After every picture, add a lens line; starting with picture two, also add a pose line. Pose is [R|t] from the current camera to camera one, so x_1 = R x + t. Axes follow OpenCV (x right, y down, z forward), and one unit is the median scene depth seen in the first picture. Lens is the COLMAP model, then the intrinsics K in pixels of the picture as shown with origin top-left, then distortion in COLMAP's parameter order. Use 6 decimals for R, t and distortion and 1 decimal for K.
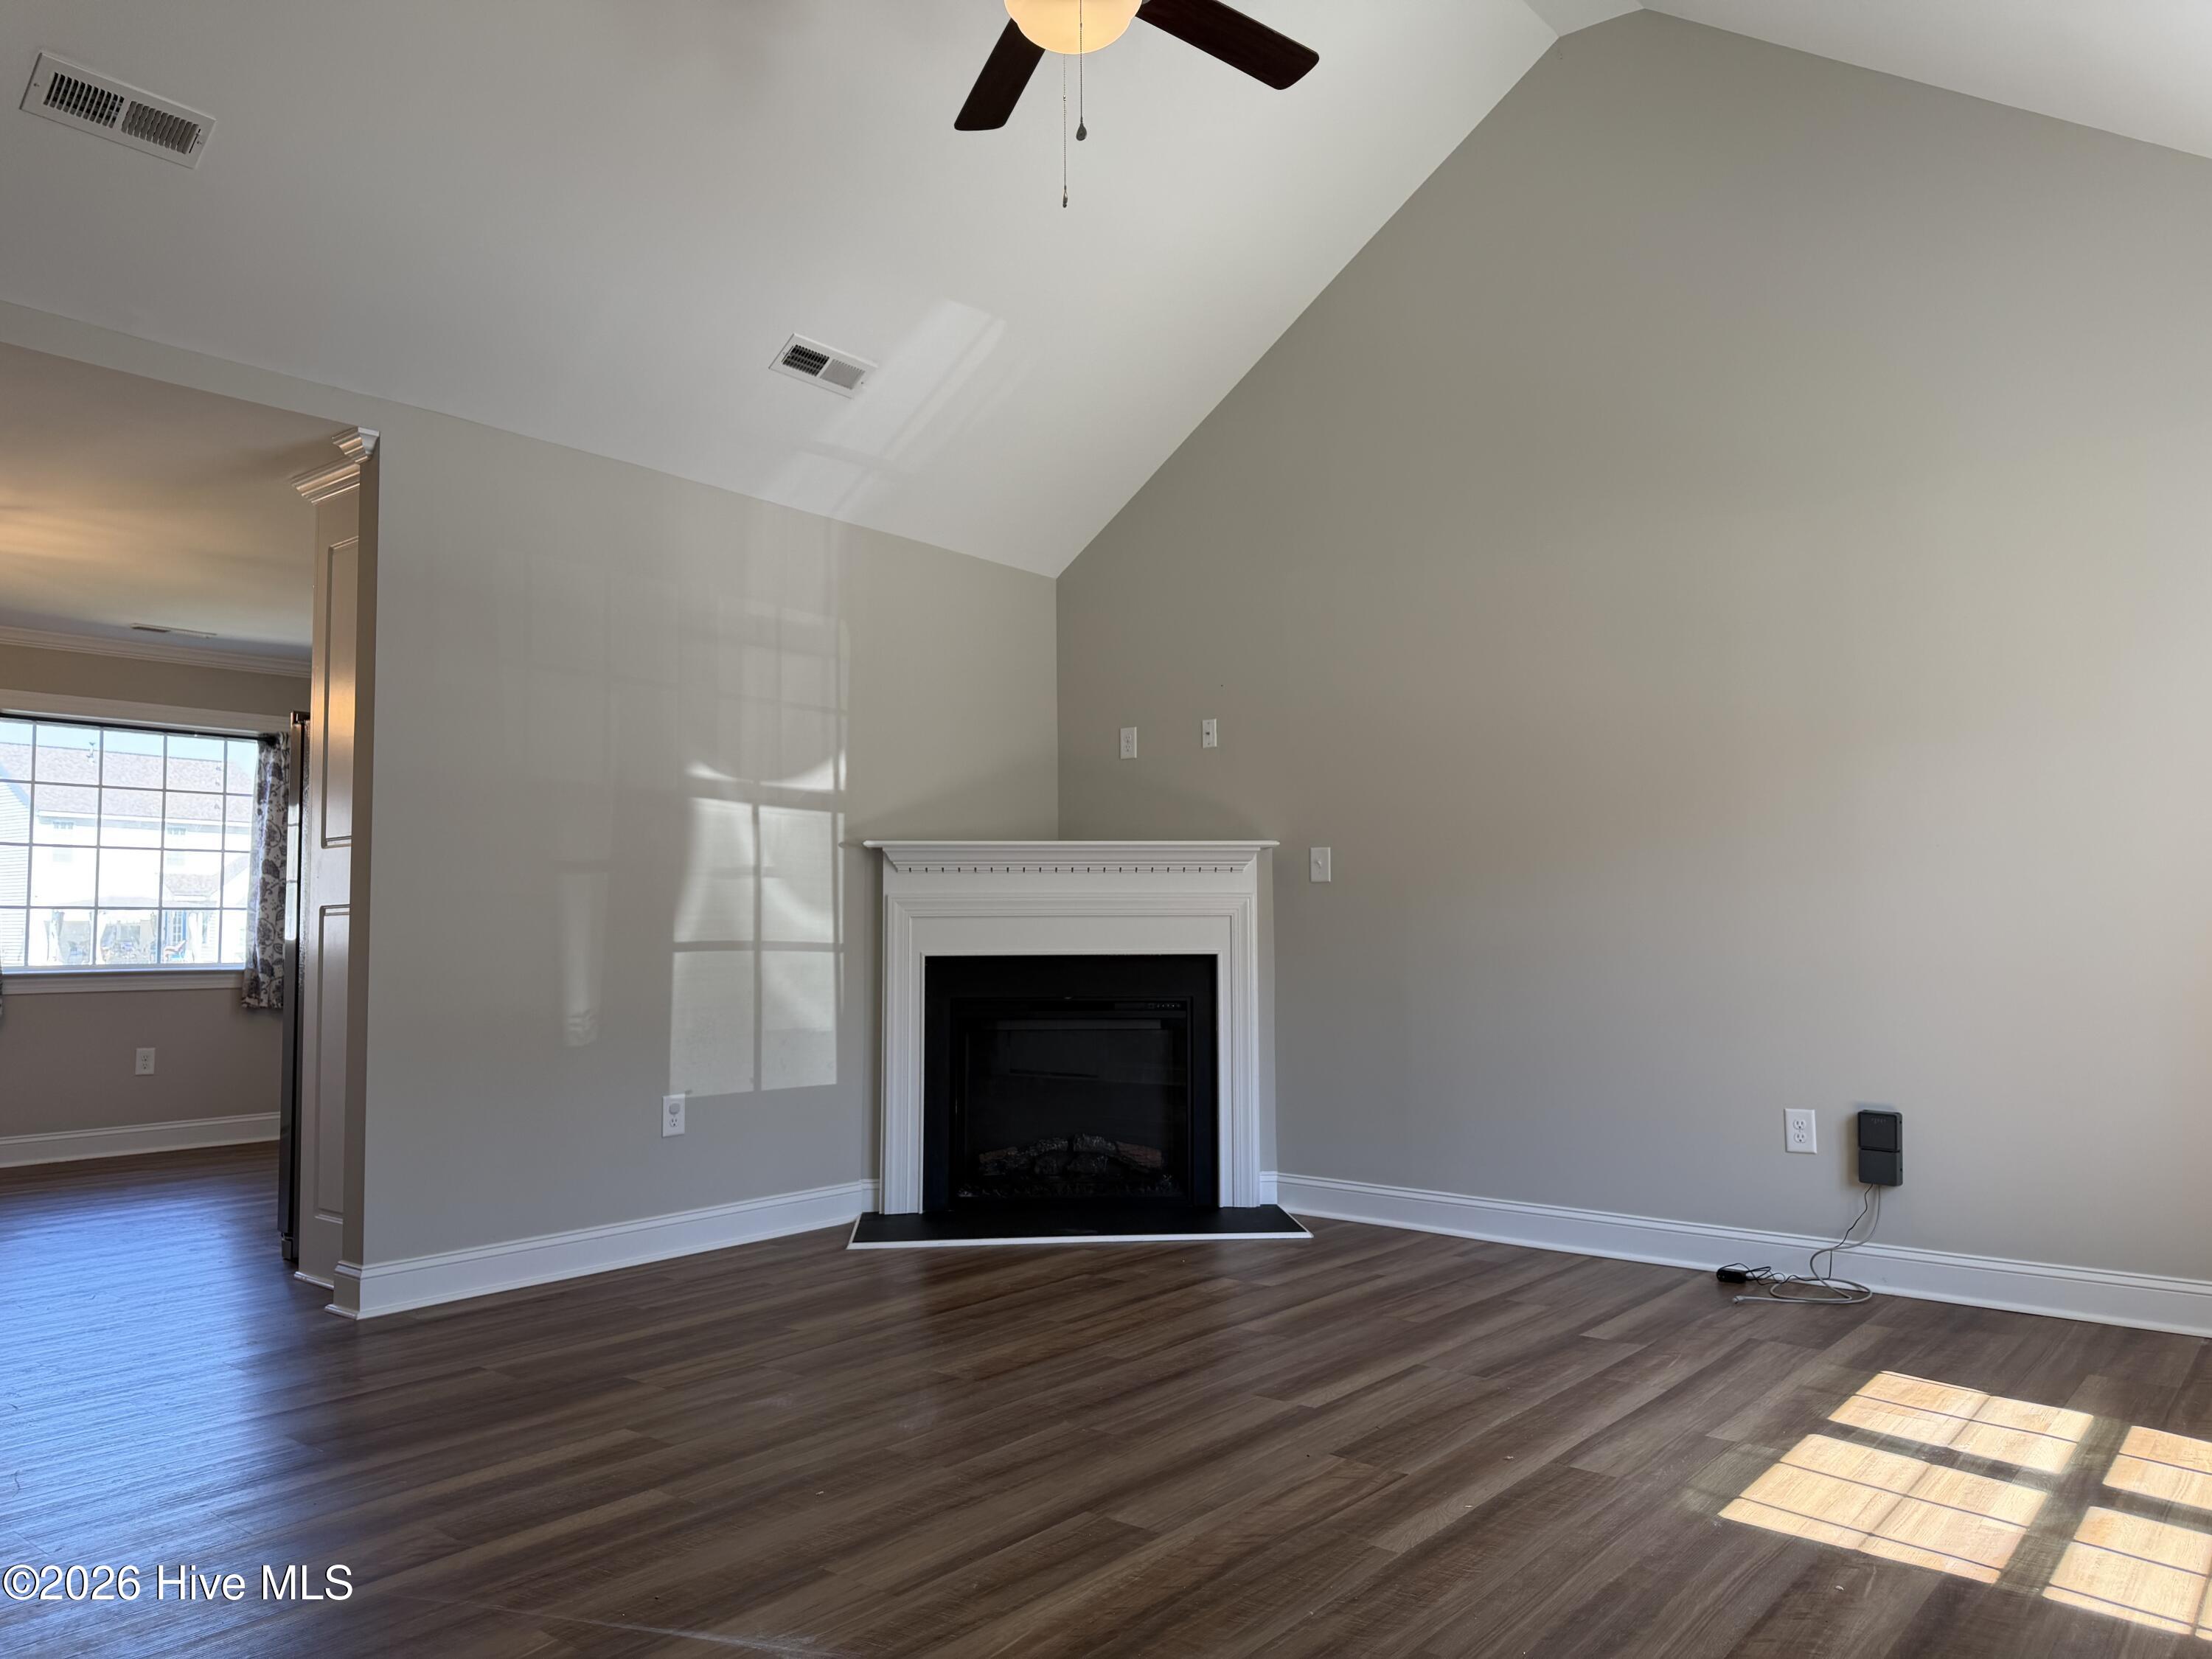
lens RADIAL K [[1550.8, 0, 1106.0], [0, 1550.8, 829.5], [0, 0, 1]] dist [0.127626, -0.205454]
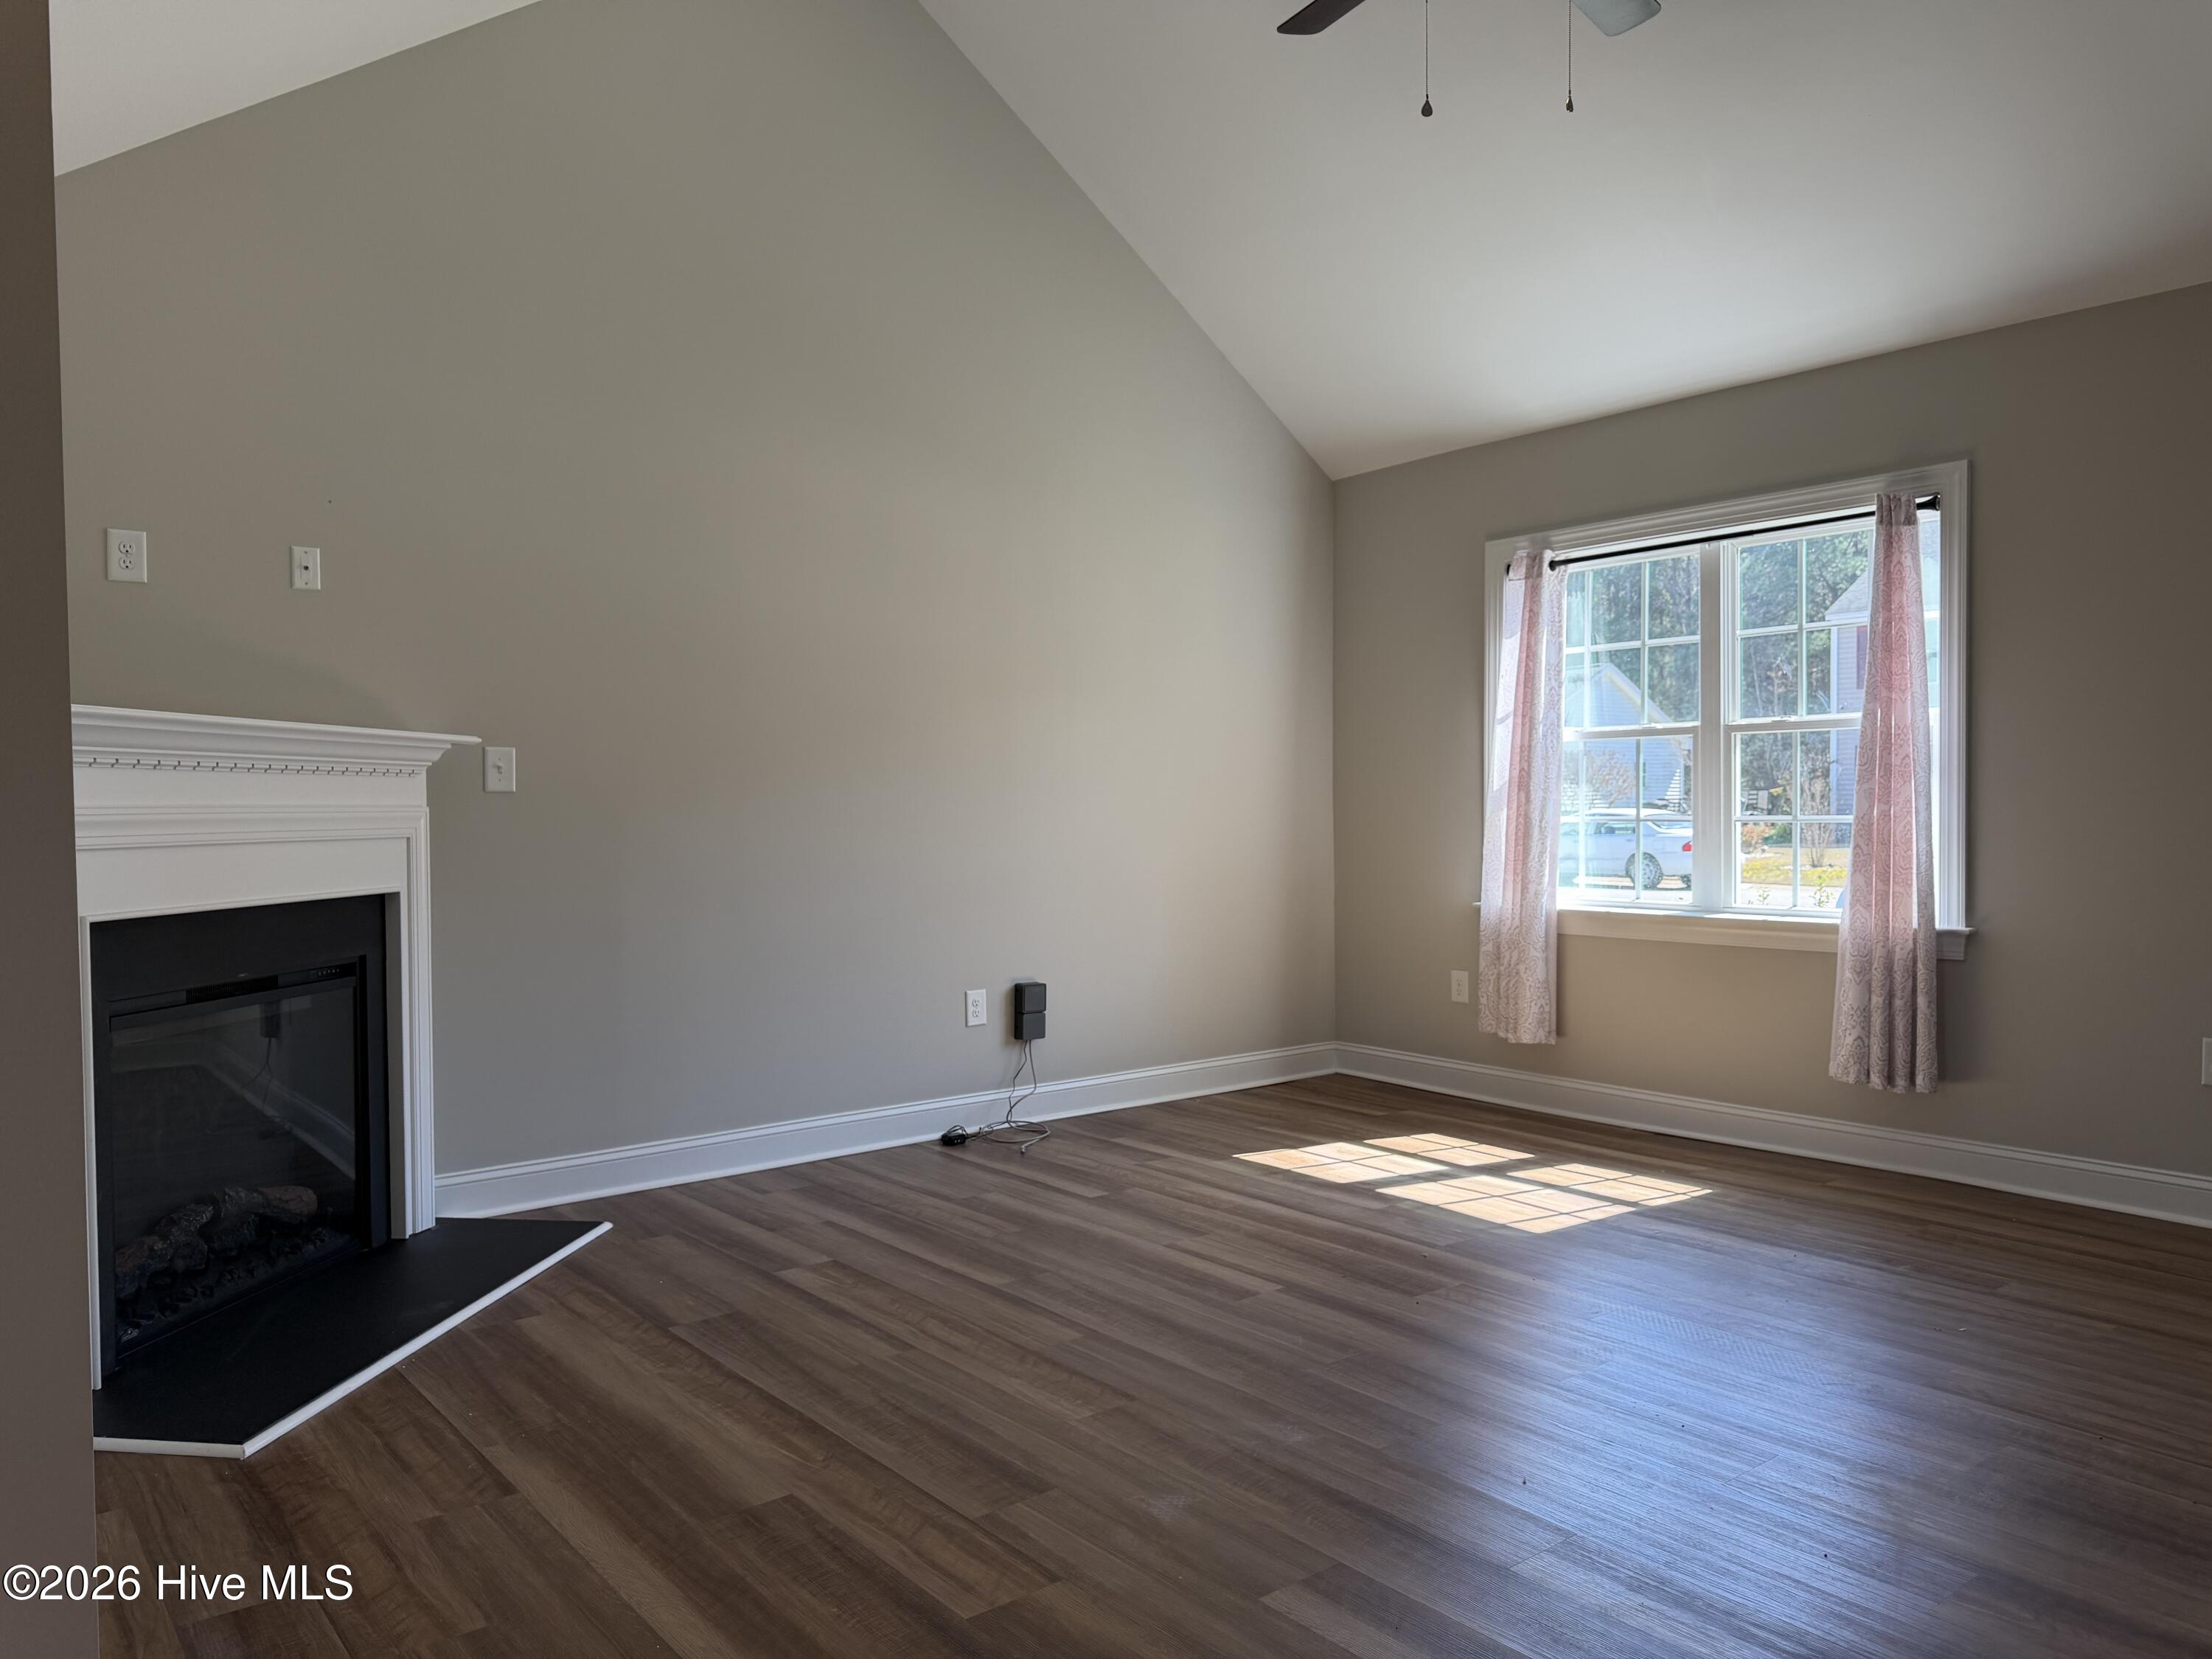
lens RADIAL K [[1550.8, 0, 1106.0], [0, 1550.8, 829.5], [0, 0, 1]] dist [0.127626, -0.205454]
pose [[0.213937, -0.011769, 0.976776, -0.633523], [-0.055456, 0.998169, 0.024172, 0.019264], [-0.975272, -0.059339, 0.212893, 0.600013]]
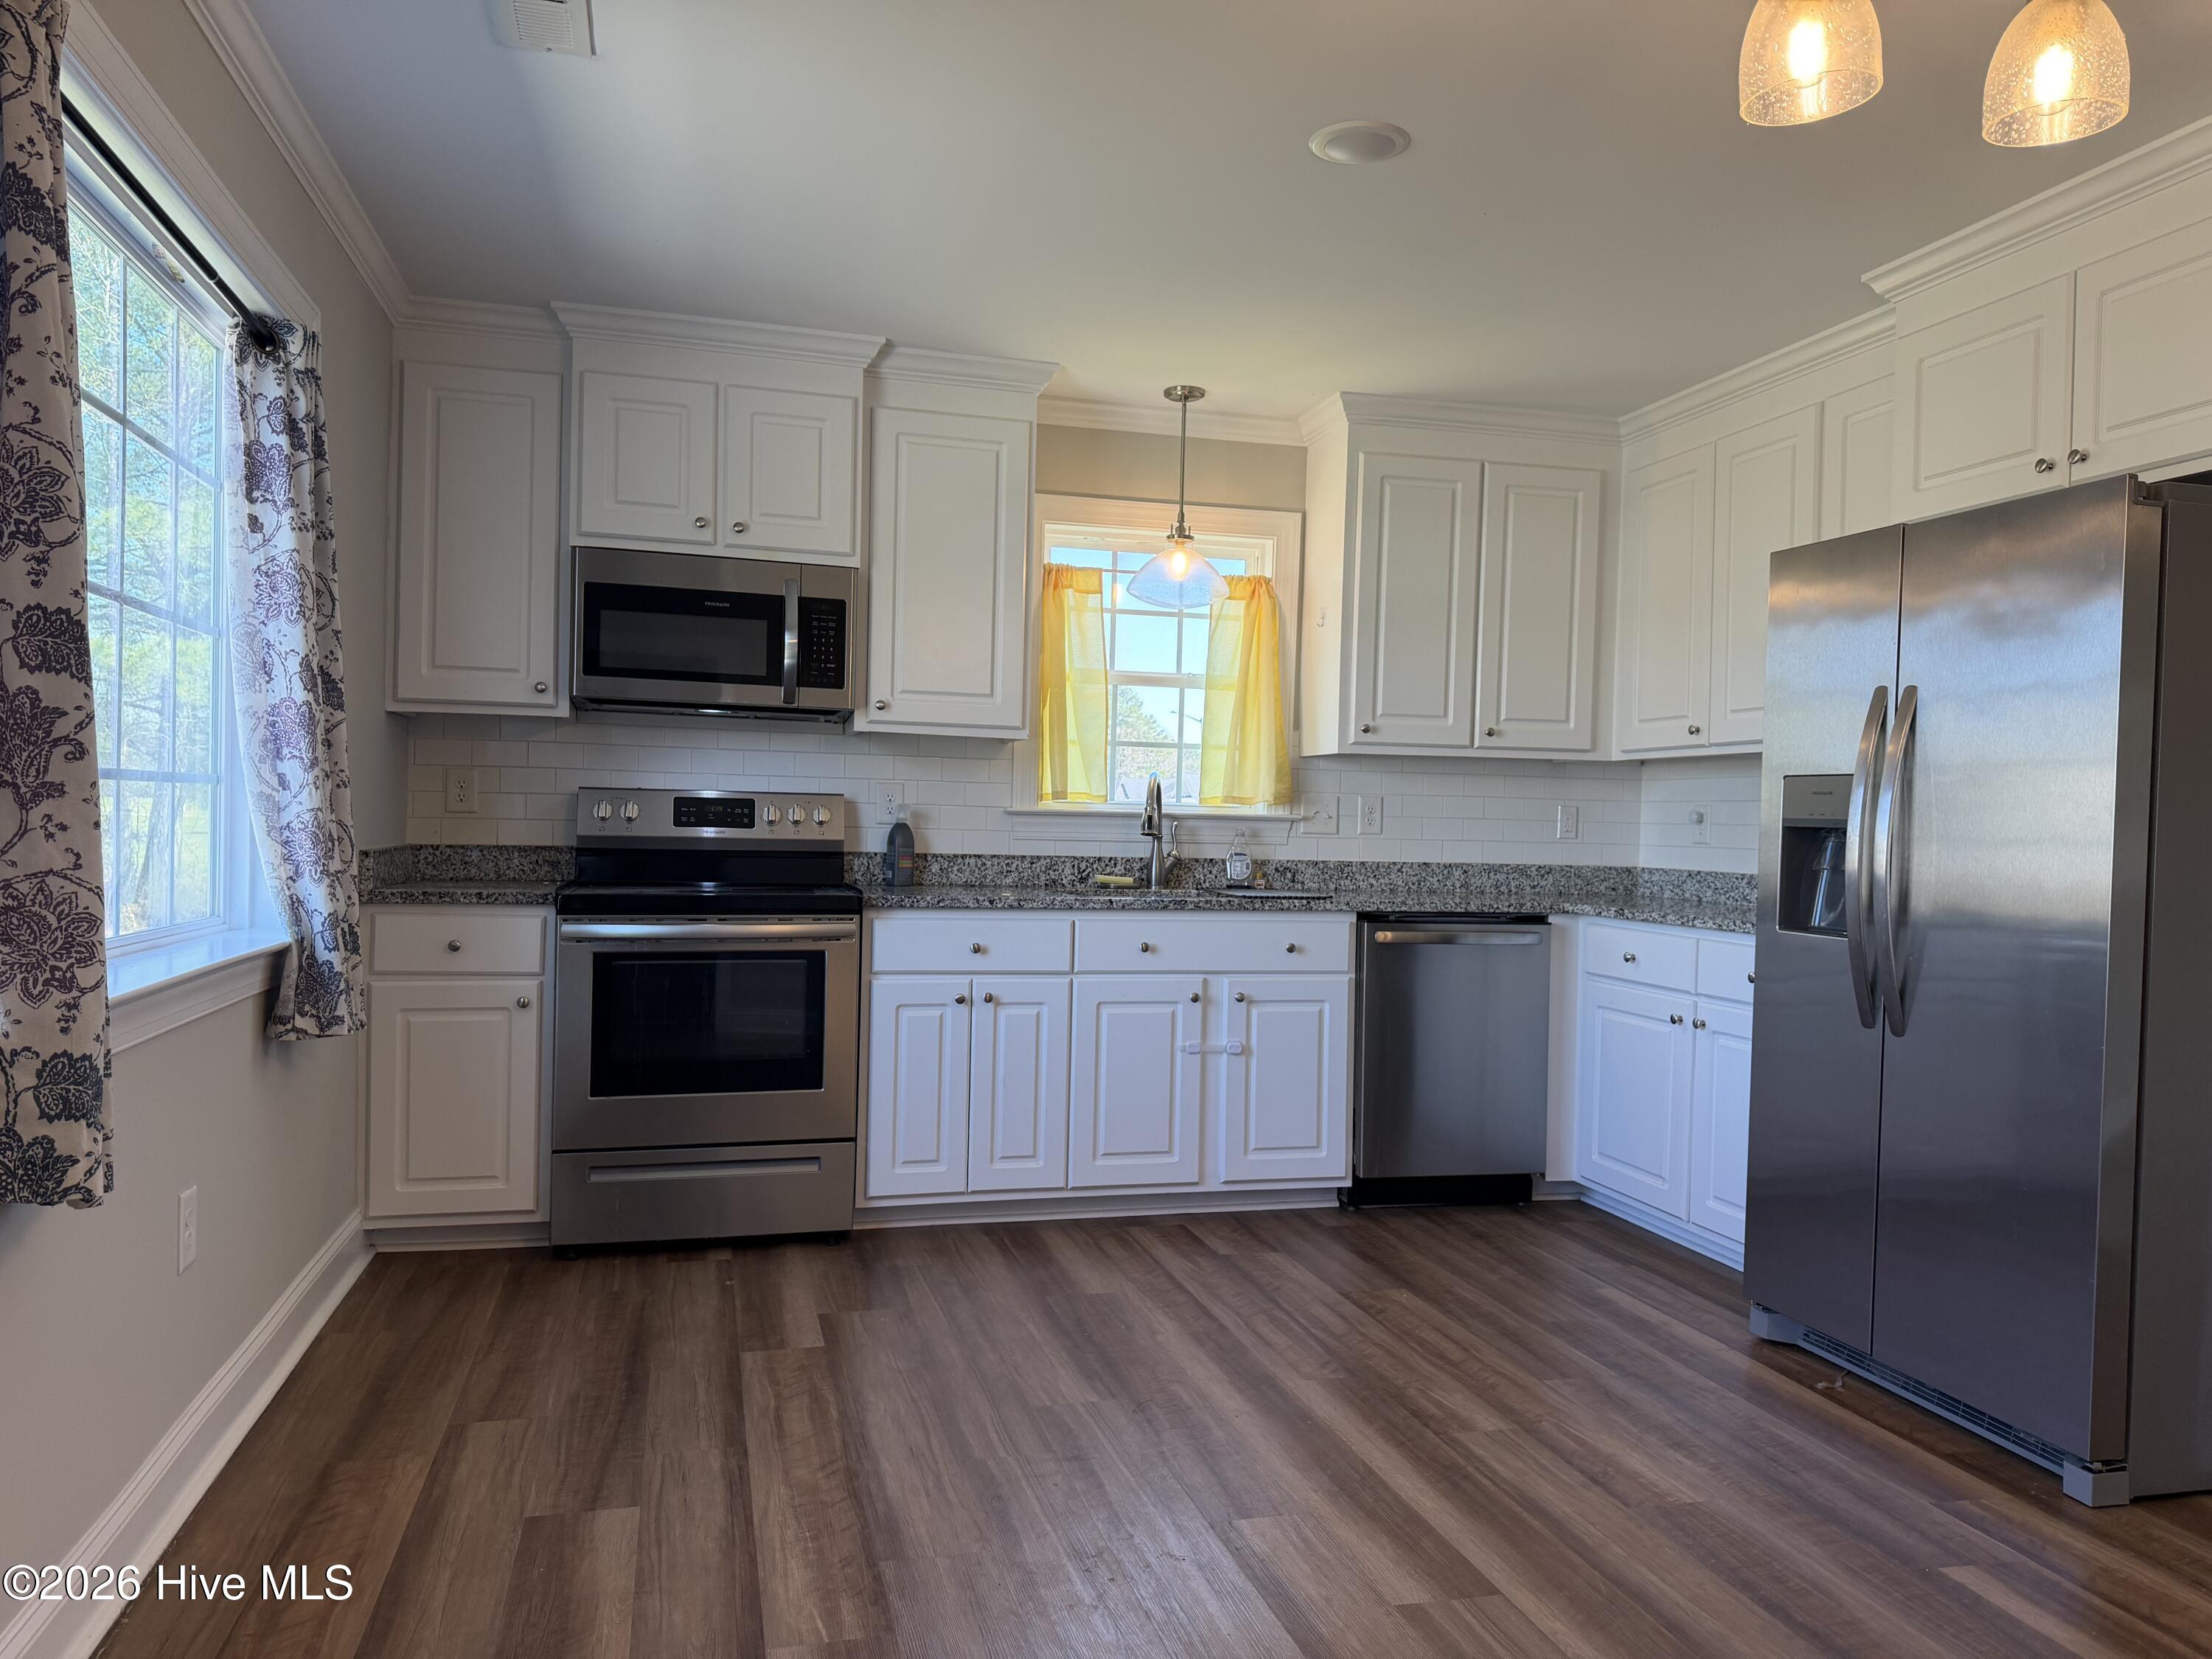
lens RADIAL K [[1550.8, 0, 1106.0], [0, 1550.8, 829.5], [0, 0, 1]] dist [0.127626, -0.205454]
pose [[0.586677, 0.012956, 0.809717, -1.139268], [-0.079402, 0.995975, 0.041594, 0.046928], [-0.805919, -0.088695, 0.585344, 0.964489]]
